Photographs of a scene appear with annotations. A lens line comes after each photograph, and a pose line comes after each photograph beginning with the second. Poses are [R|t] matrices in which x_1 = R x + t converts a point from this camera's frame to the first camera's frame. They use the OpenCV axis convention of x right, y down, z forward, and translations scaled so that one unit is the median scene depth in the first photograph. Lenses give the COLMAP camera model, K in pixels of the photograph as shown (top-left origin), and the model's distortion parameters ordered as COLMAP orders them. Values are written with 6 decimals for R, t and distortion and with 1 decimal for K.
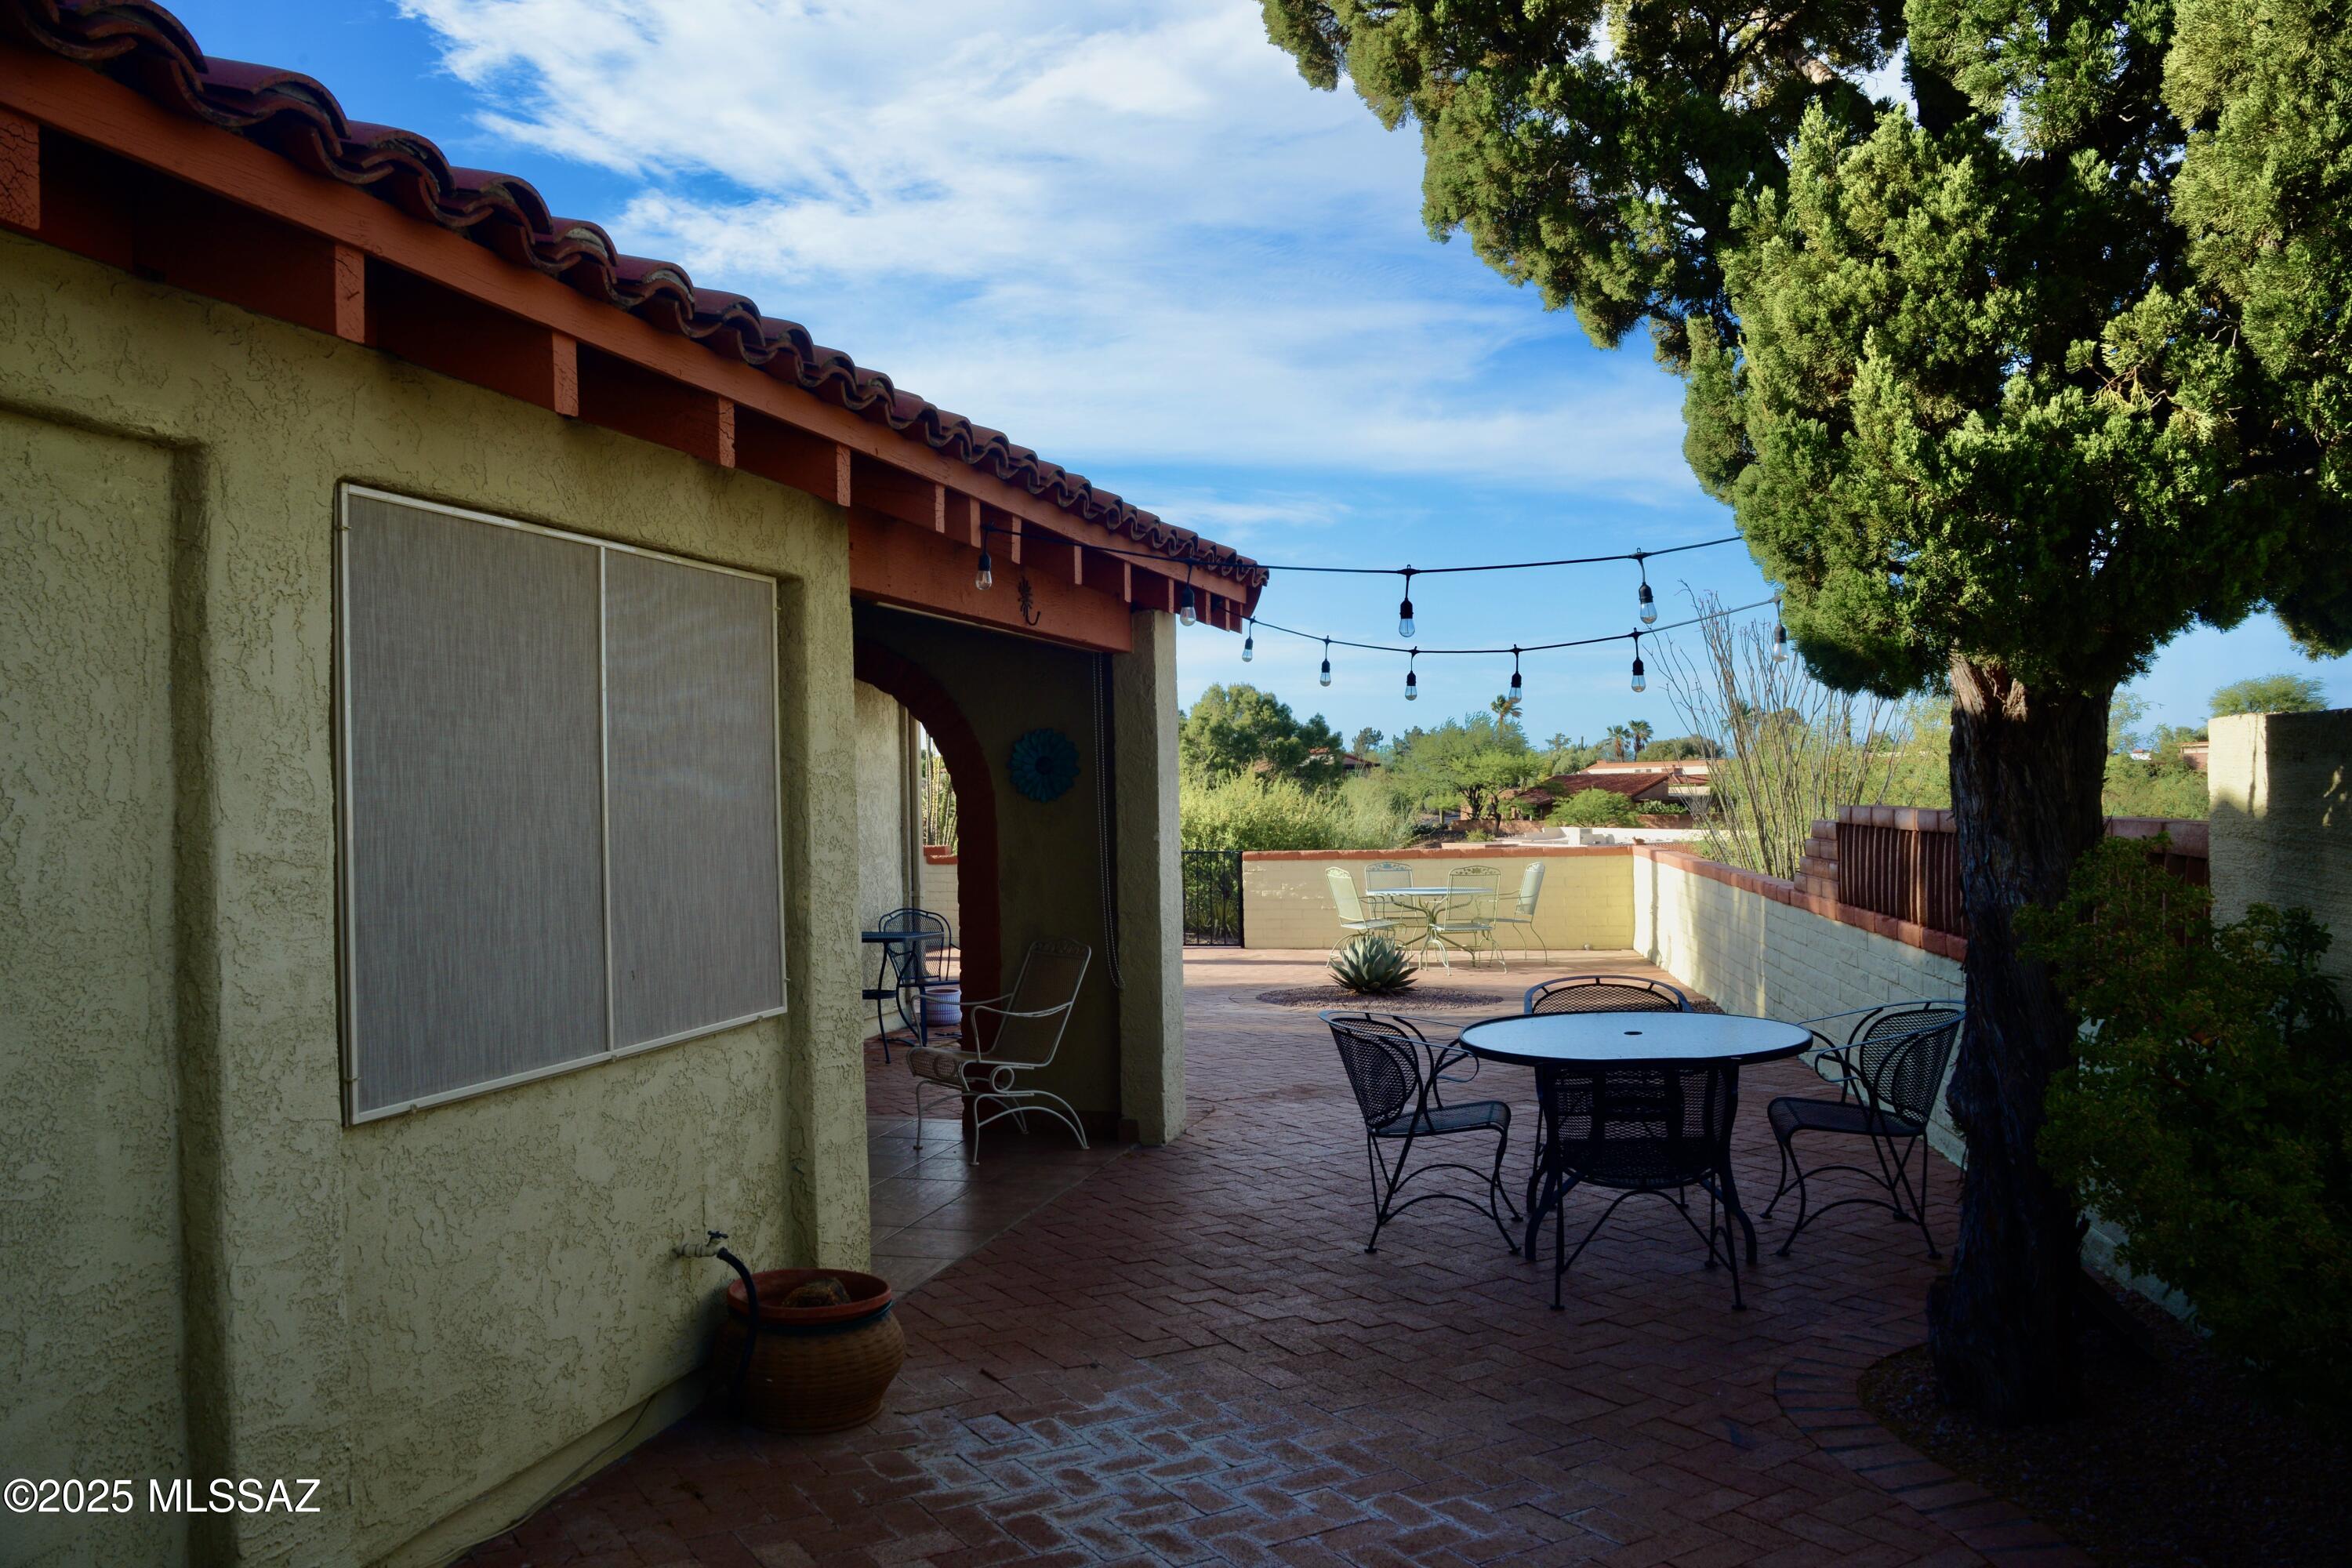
lens RADIAL K [[1903.1, 0, 1182.1], [0, 1903.1, 781.4], [0, 0, 1]] dist [-0.135431, 0.115507]
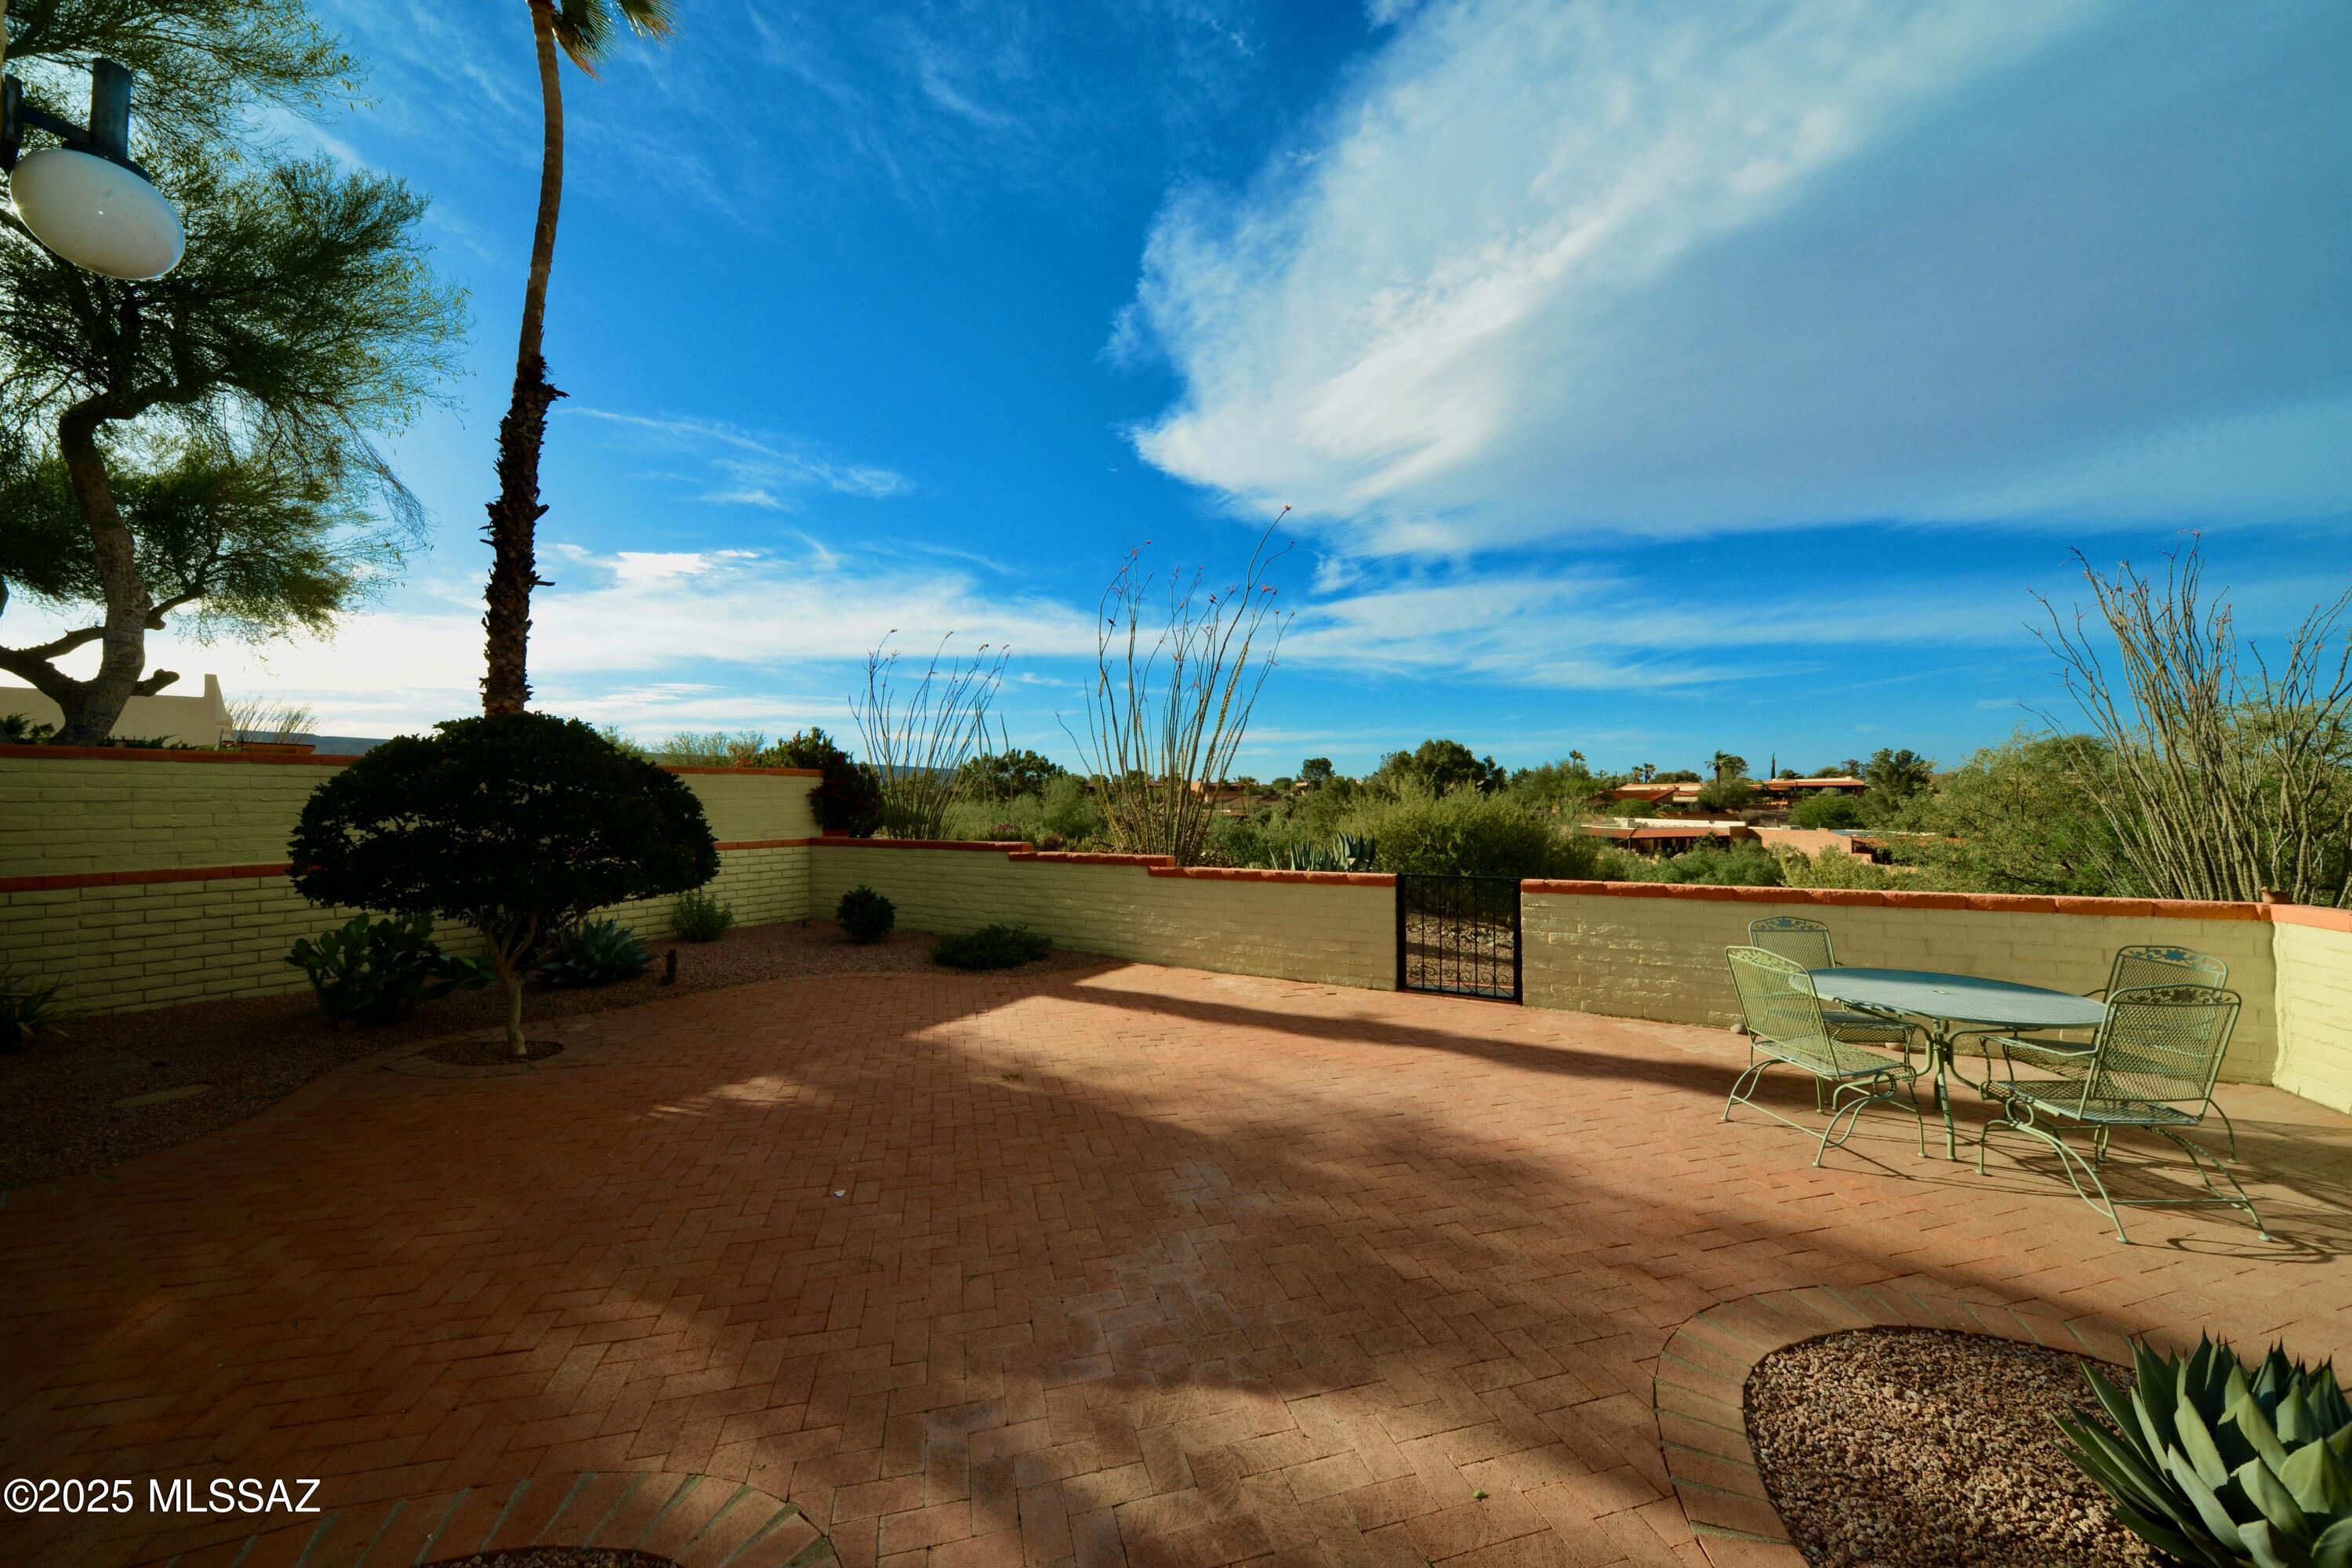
lens RADIAL K [[811.7, 0, 1169.4], [0, 811.7, 785.4], [0, 0, 1]] dist [-0.021122, -0.000075]
pose [[0.960023, 0.005333, -0.279871, -0.003318], [-0.007509, 0.999949, -0.006700, 0.000379], [0.279821, 0.008534, 0.960014, 0.162185]]
